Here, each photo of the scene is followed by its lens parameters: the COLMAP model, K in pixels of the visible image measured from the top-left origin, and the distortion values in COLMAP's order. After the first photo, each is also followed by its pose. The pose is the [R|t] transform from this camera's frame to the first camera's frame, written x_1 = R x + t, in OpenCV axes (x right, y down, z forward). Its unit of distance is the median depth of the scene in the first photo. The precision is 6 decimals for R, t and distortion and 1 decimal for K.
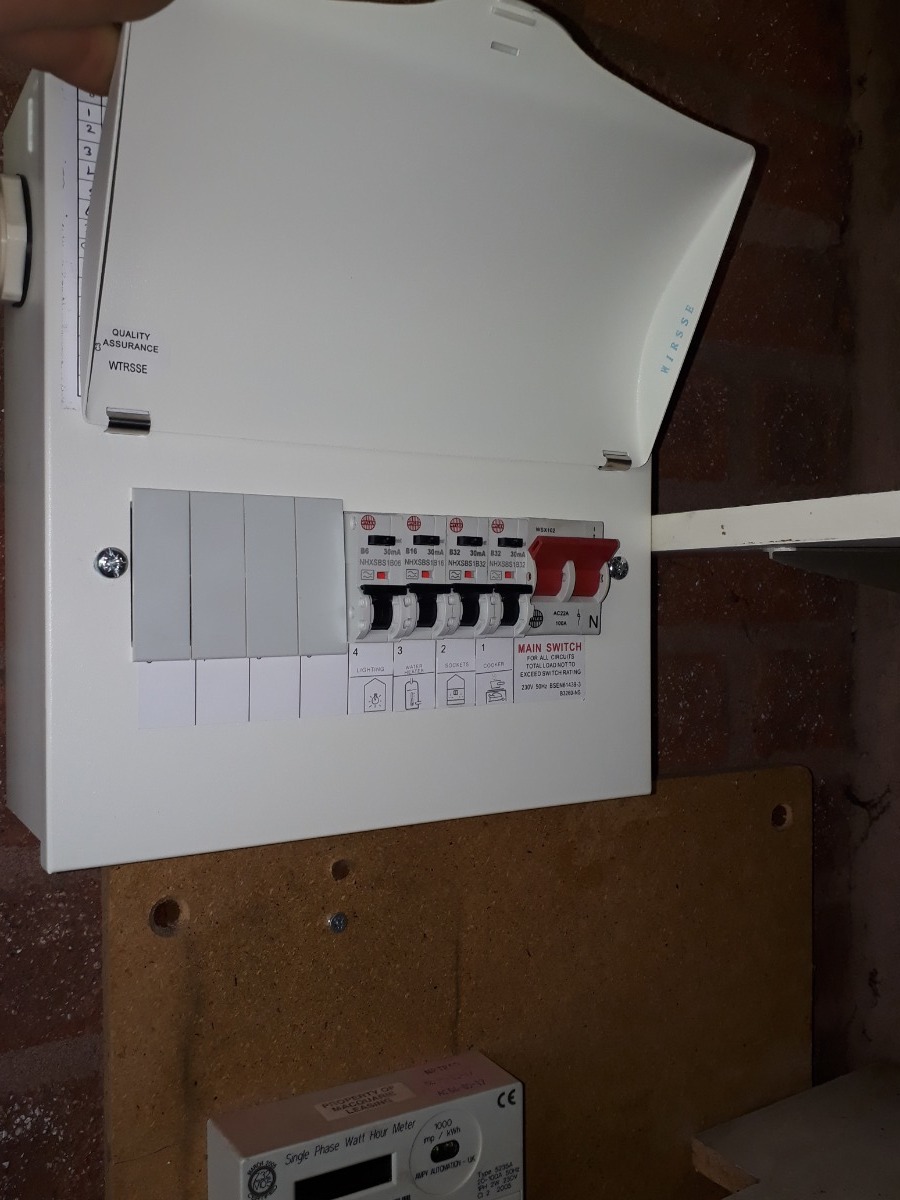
lens RADIAL K [[1093.4, 0, 451.4], [0, 1093.4, 630.3], [0, 0, 1]] dist [-0.086211, 0.079362]
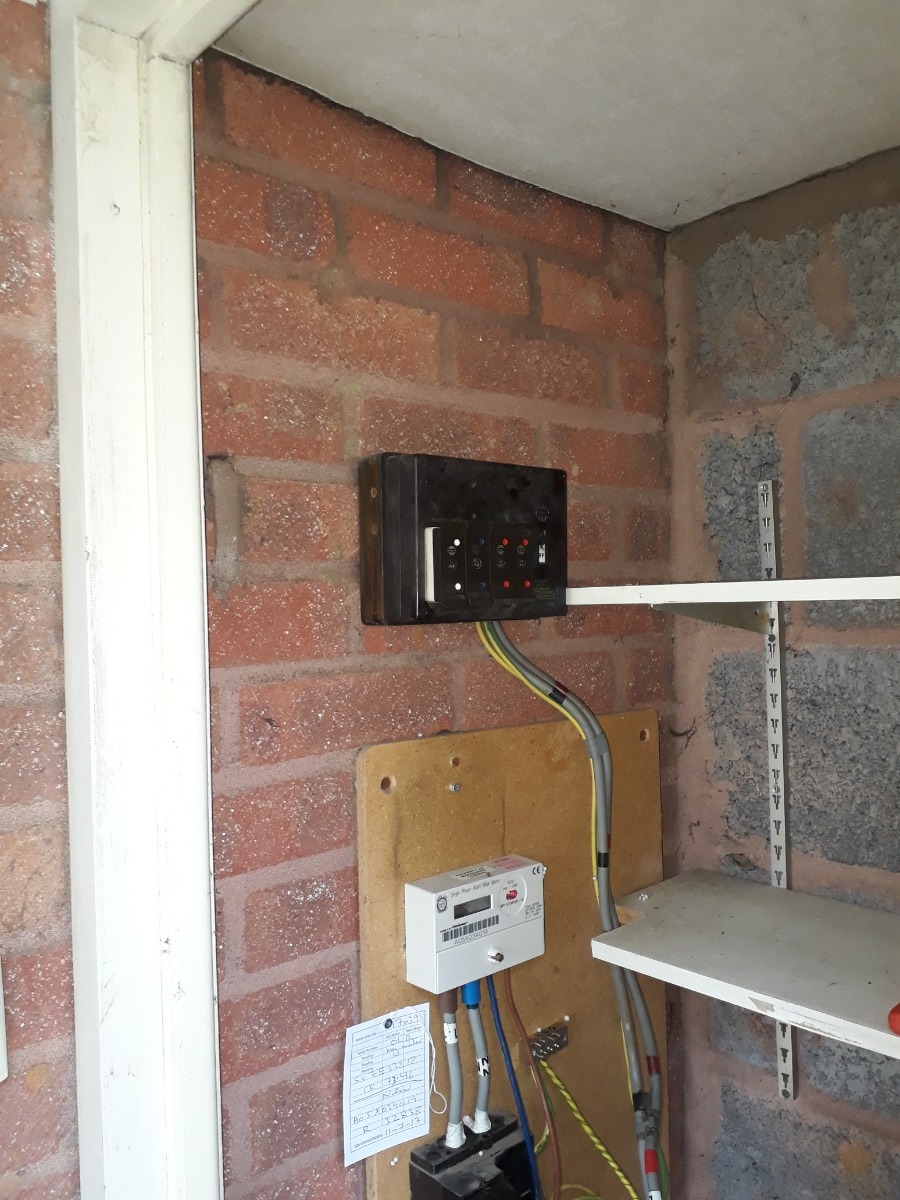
lens RADIAL K [[956.2, 0, 444.7], [0, 956.2, 595.6], [0, 0, 1]] dist [0.002883, -0.034591]
pose [[0.984877, -0.012725, 0.172790, -0.433325], [0.017145, 0.999562, -0.024110, -0.055220], [-0.172407, 0.026708, 0.984664, -0.800969]]
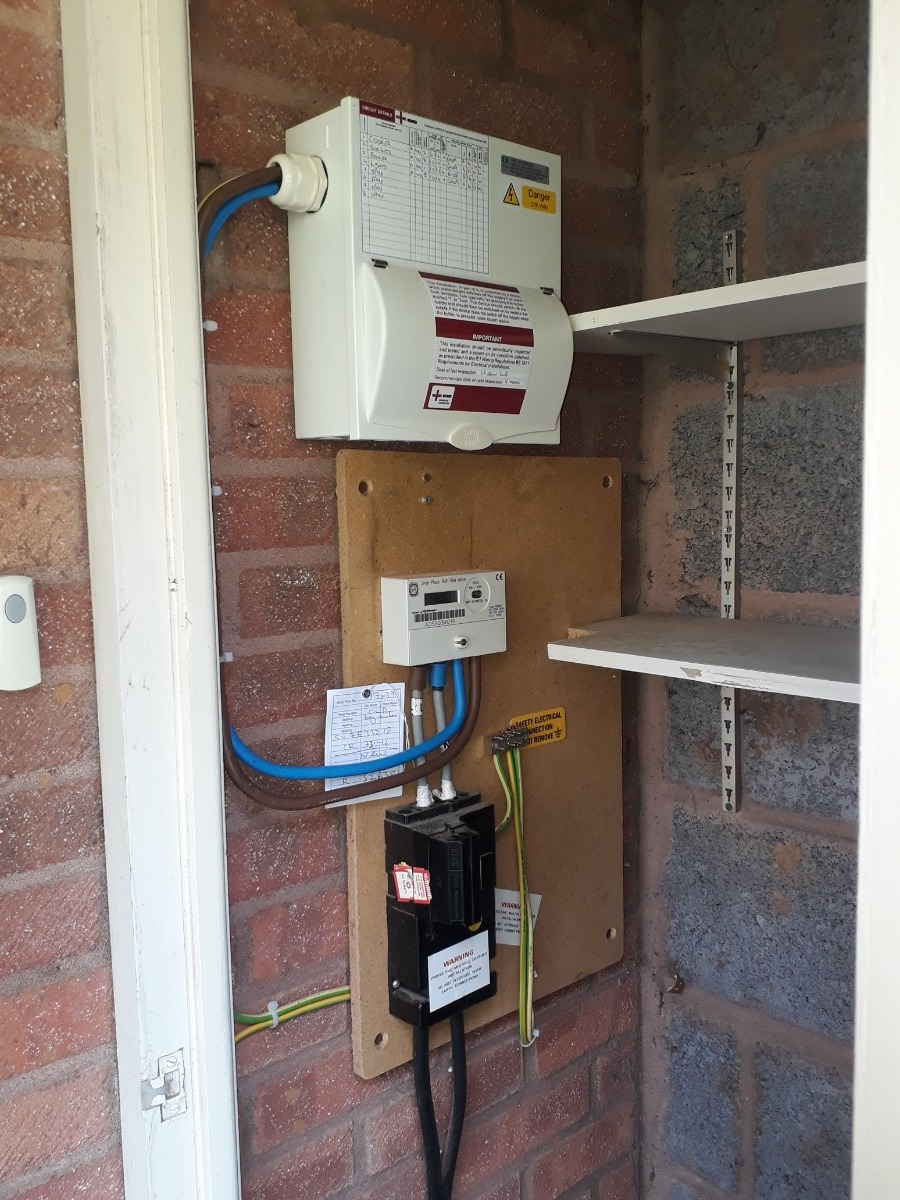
lens RADIAL K [[1059.0, 0, 450.0], [0, 1059.0, 600.0], [0, 0, 1]] dist [0.096934, -0.237673]
pose [[0.981673, -0.026759, 0.188686, -0.480539], [0.010932, 0.996369, 0.084431, 0.290265], [-0.190261, -0.080821, 0.978401, -1.199809]]
